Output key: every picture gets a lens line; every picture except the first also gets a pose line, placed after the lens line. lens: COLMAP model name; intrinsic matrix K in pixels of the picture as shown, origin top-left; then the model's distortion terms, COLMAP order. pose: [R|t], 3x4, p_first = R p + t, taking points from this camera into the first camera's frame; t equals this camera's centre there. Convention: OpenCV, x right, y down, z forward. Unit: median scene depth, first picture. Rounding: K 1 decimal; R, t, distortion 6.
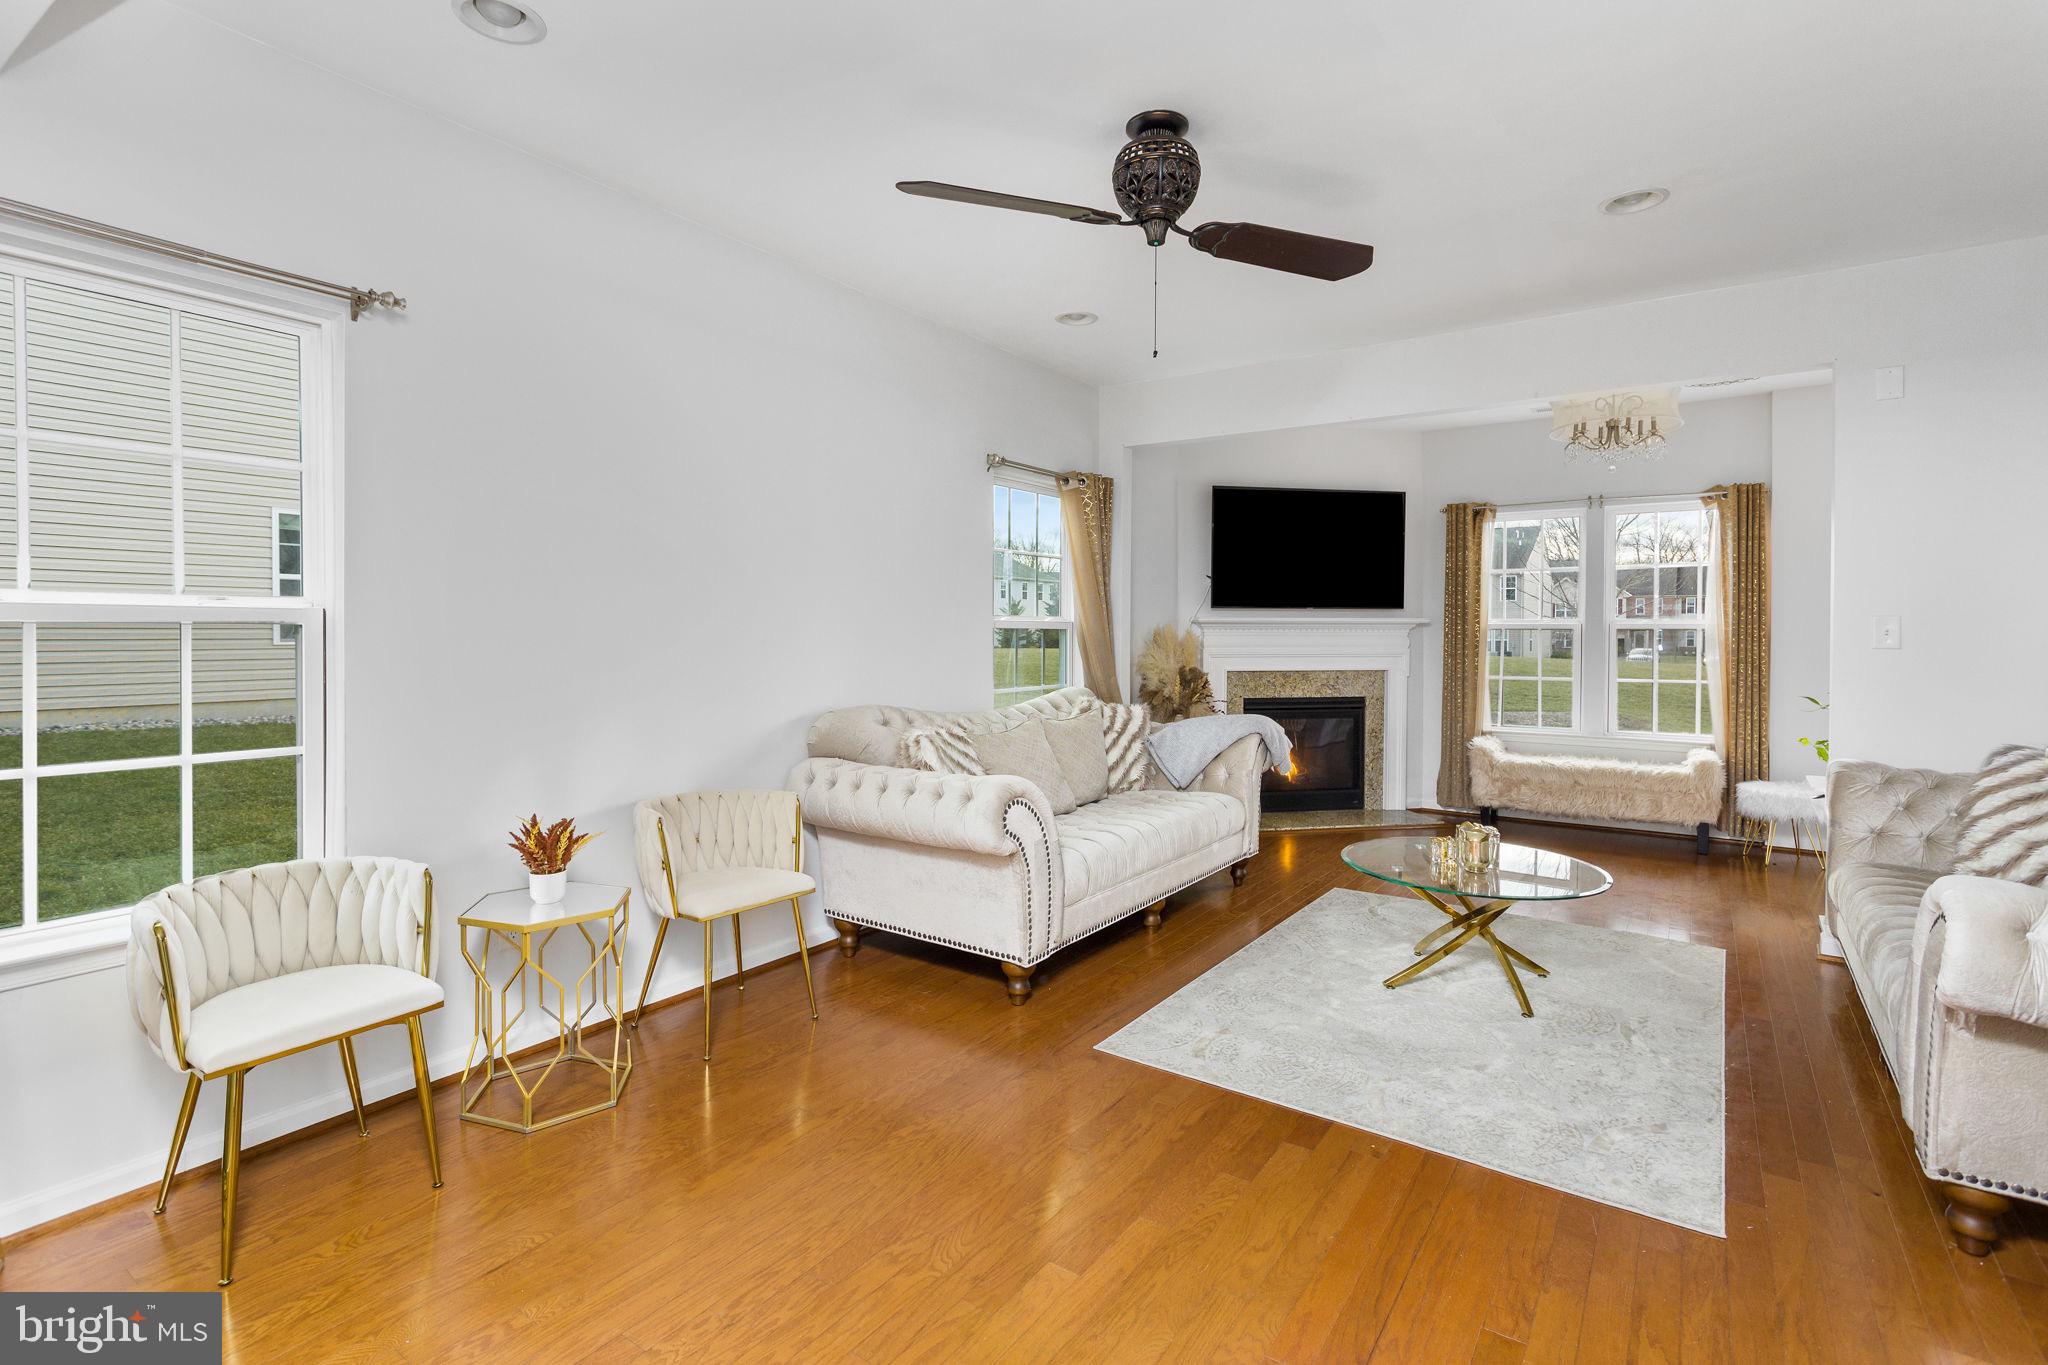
lens RADIAL K [[970.6, 0, 1025.5], [0, 970.6, 635.5], [0, 0, 1]] dist [-0.011487, 0.000156]
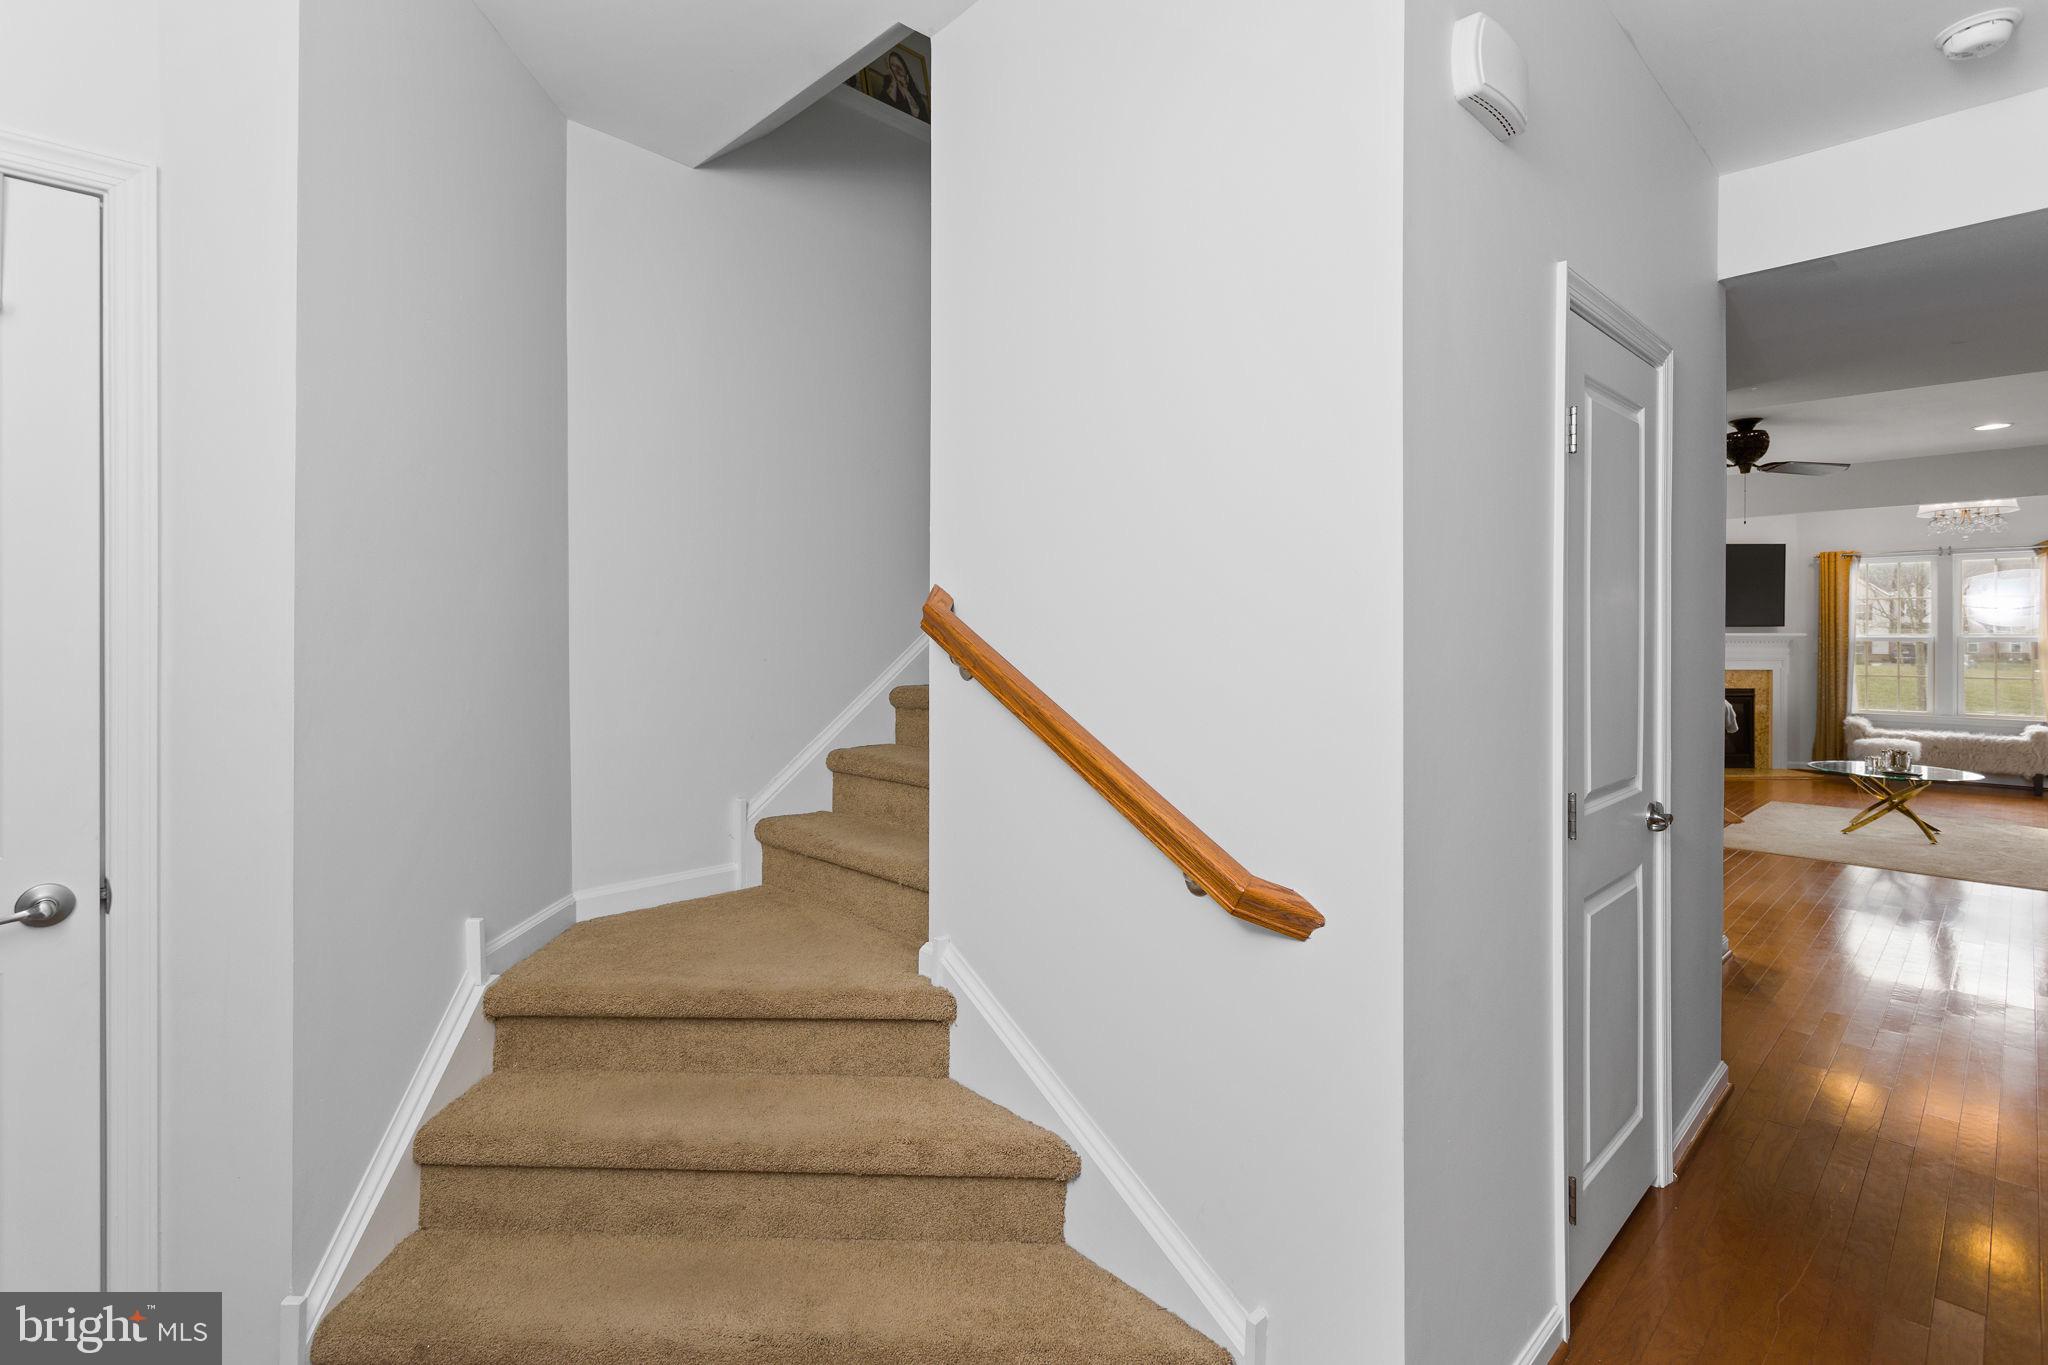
lens RADIAL K [[984.6, 0, 1023.4], [0, 984.6, 617.4], [0, 0, 1]] dist [-0.000093, 0.000301]
pose [[0.982867, -0.005781, -0.184226, -0.508119], [0.000876, 0.999643, -0.026695, -0.003411], [0.184314, 0.026076, 0.982521, -0.718653]]
